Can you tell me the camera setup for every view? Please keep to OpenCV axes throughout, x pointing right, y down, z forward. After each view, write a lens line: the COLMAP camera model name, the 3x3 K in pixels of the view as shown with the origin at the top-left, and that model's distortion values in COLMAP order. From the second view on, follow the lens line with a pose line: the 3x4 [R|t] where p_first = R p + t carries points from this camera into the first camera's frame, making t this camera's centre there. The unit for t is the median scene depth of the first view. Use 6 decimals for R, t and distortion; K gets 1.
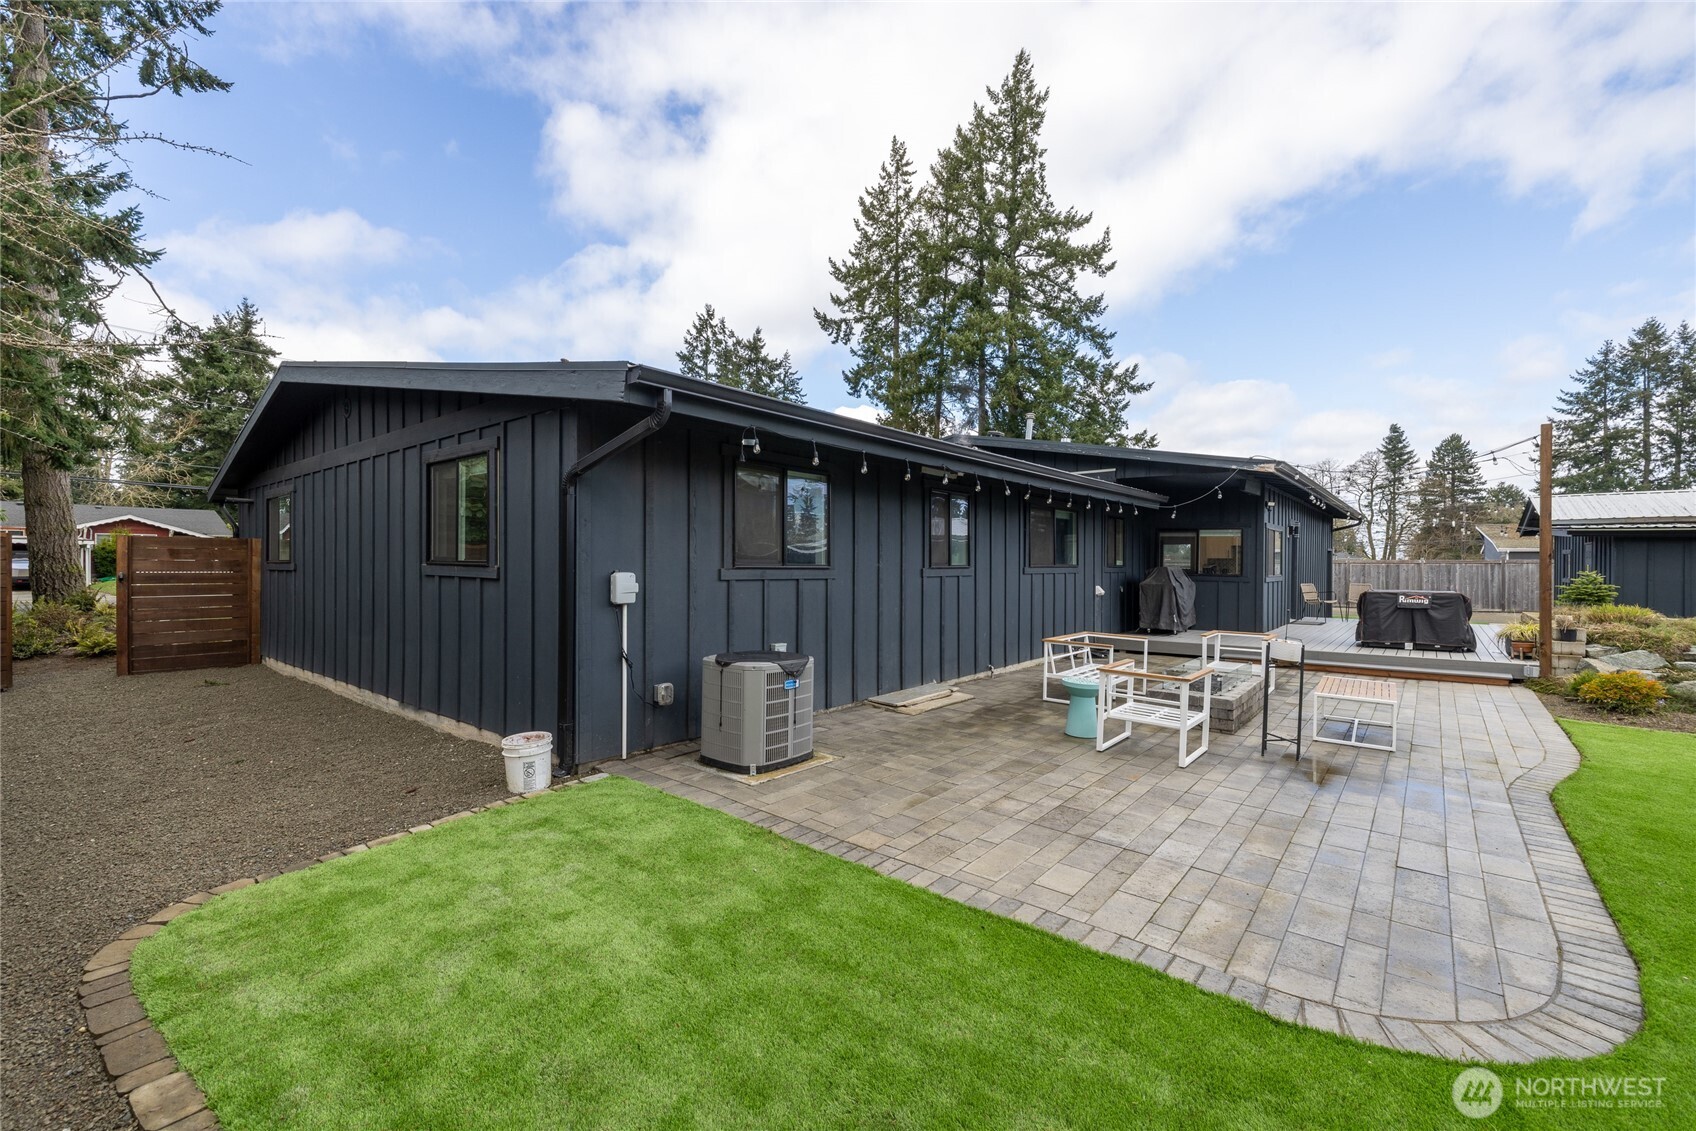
lens RADIAL K [[716.1, 0, 836.7], [0, 716.1, 562.7], [0, 0, 1]] dist [0.001798, 0.001456]
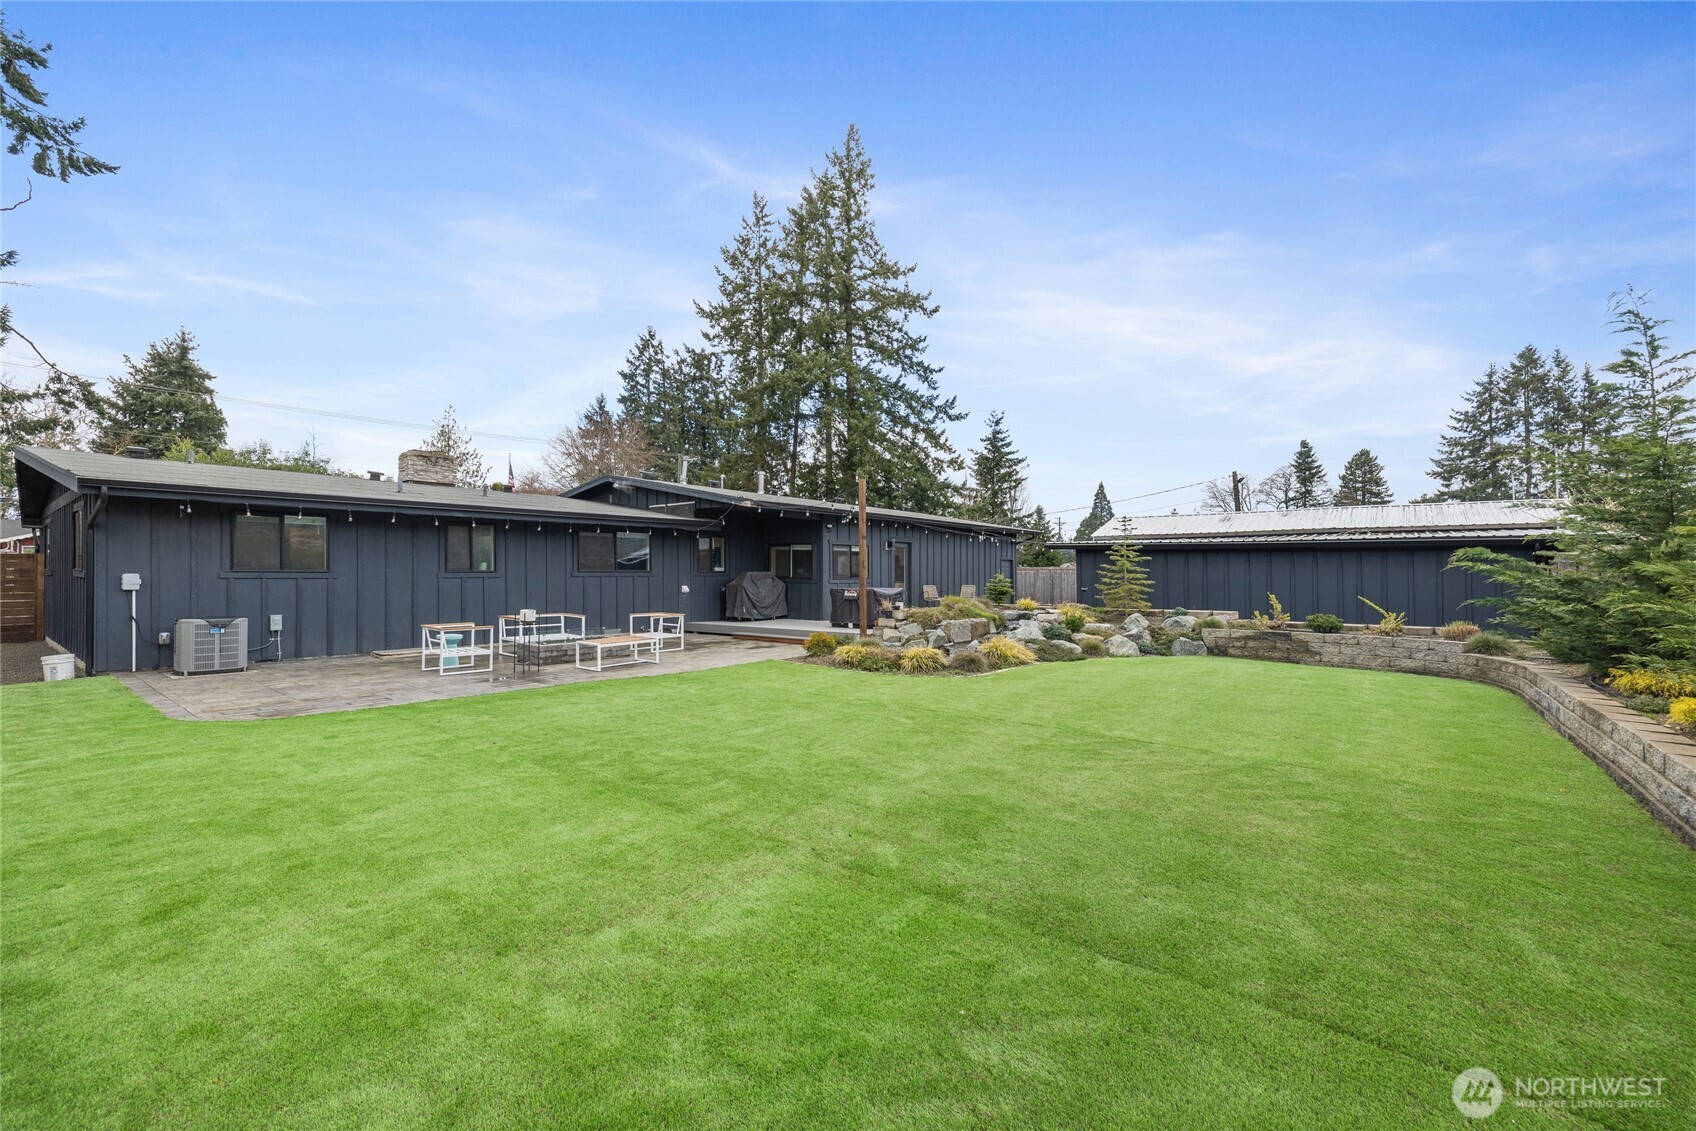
lens RADIAL K [[716.1, 0, 838.4], [0, 716.1, 564.4], [0, 0, 1]] dist [0.001798, 0.001456]
pose [[0.999852, -0.002195, 0.017067, 0.235445], [0.002388, 0.999933, -0.011340, 0.002420], [-0.017041, 0.011379, 0.999790, -0.143968]]
